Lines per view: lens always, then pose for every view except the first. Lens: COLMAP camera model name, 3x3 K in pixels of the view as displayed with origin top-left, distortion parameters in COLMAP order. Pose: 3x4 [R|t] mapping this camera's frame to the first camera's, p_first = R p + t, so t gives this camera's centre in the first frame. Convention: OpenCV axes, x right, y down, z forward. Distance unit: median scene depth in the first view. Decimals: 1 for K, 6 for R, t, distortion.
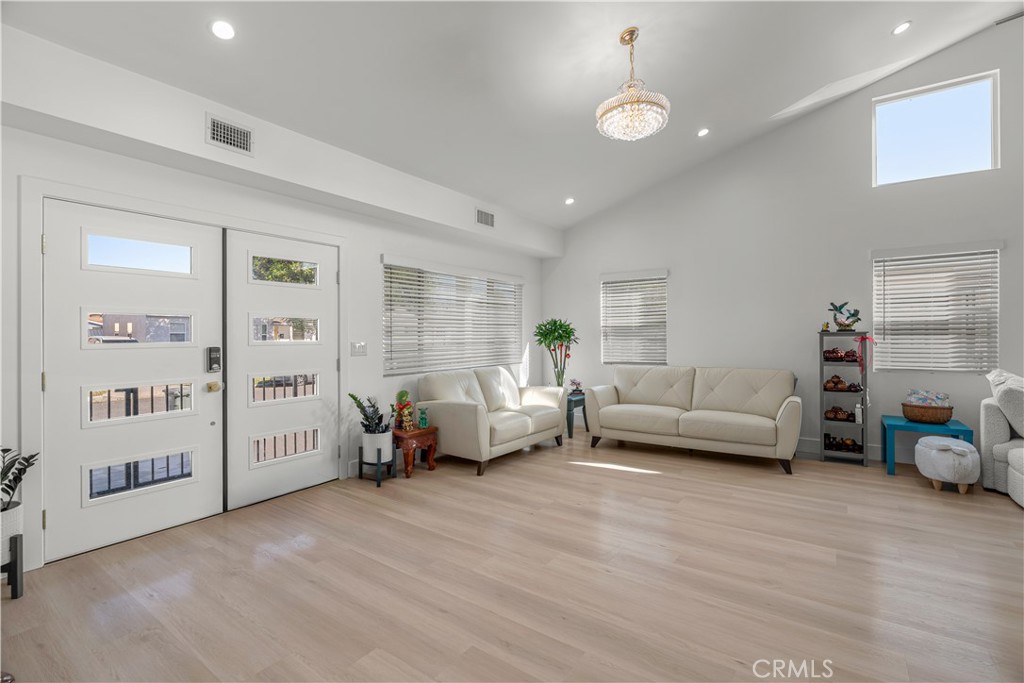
lens RADIAL K [[472.6, 0, 509.1], [0, 472.6, 332.0], [0, 0, 1]] dist [0.000869, 0.001707]
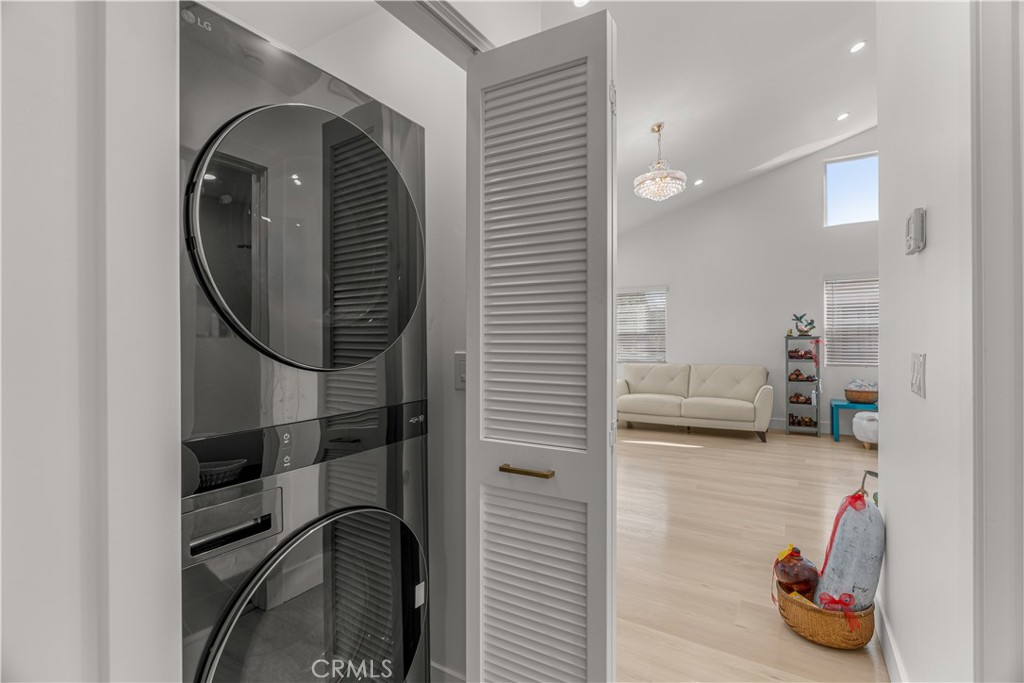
lens RADIAL K [[472.6, 0, 509.6], [0, 472.6, 335.7], [0, 0, 1]] dist [0.000869, 0.001707]
pose [[0.998232, 0.000655, 0.059427, -0.193371], [-0.000487, 0.999996, -0.002851, 0.002059], [-0.059429, 0.002817, 0.998229, -0.275590]]
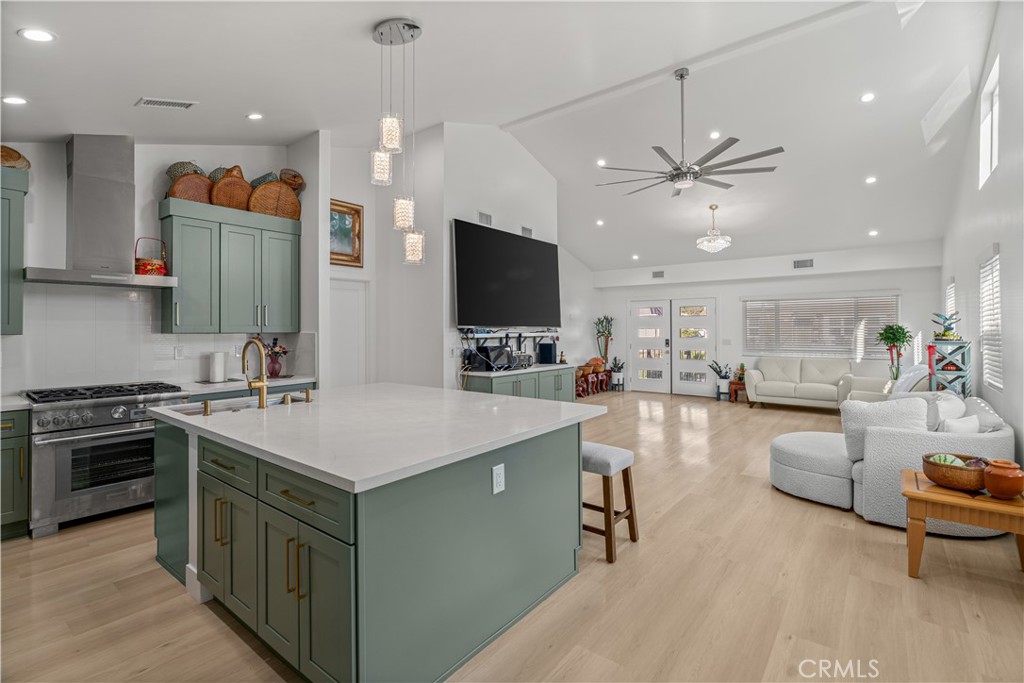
lens RADIAL K [[472.6, 0, 512.6], [0, 472.6, 334.0], [0, 0, 1]] dist [0.000869, 0.001707]
pose [[-0.074081, 0.014613, -0.997145, 1.798926], [0.006684, 0.999877, 0.014157, -0.036163], [0.997230, -0.005616, -0.074170, 0.149917]]
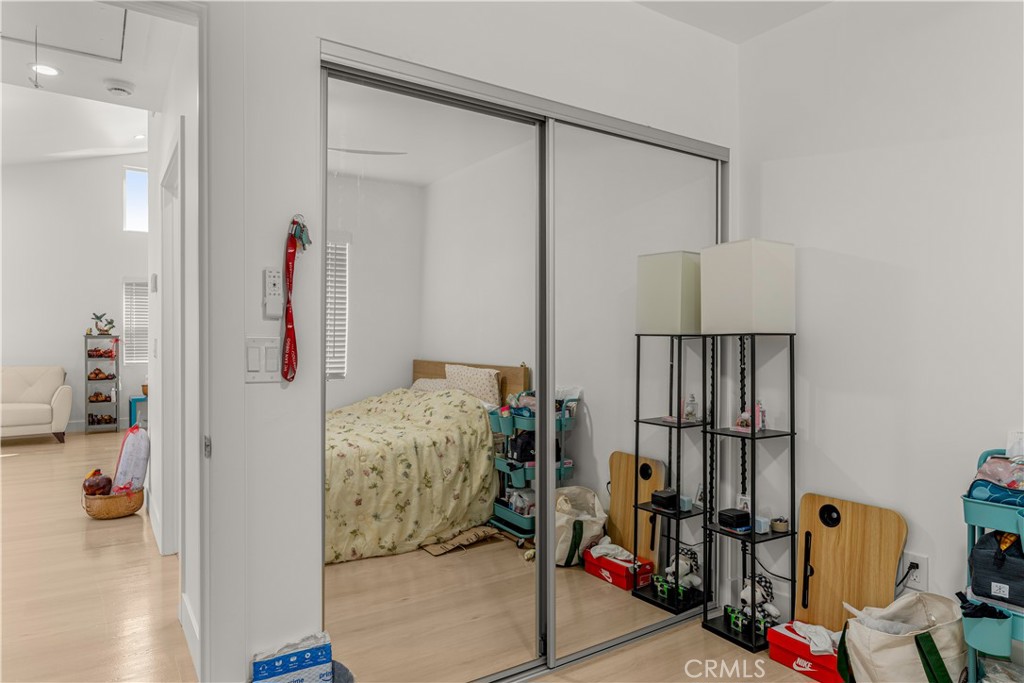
lens RADIAL K [[628.3, 0, 507.3], [0, 628.3, 346.8], [0, 0, 1]] dist [0.015831, -0.007700]
pose [[0.377033, -0.005944, 0.926181, -0.521011], [-0.004835, 0.999953, 0.008386, 0.011763], [-0.926187, -0.007639, 0.376986, -0.740184]]
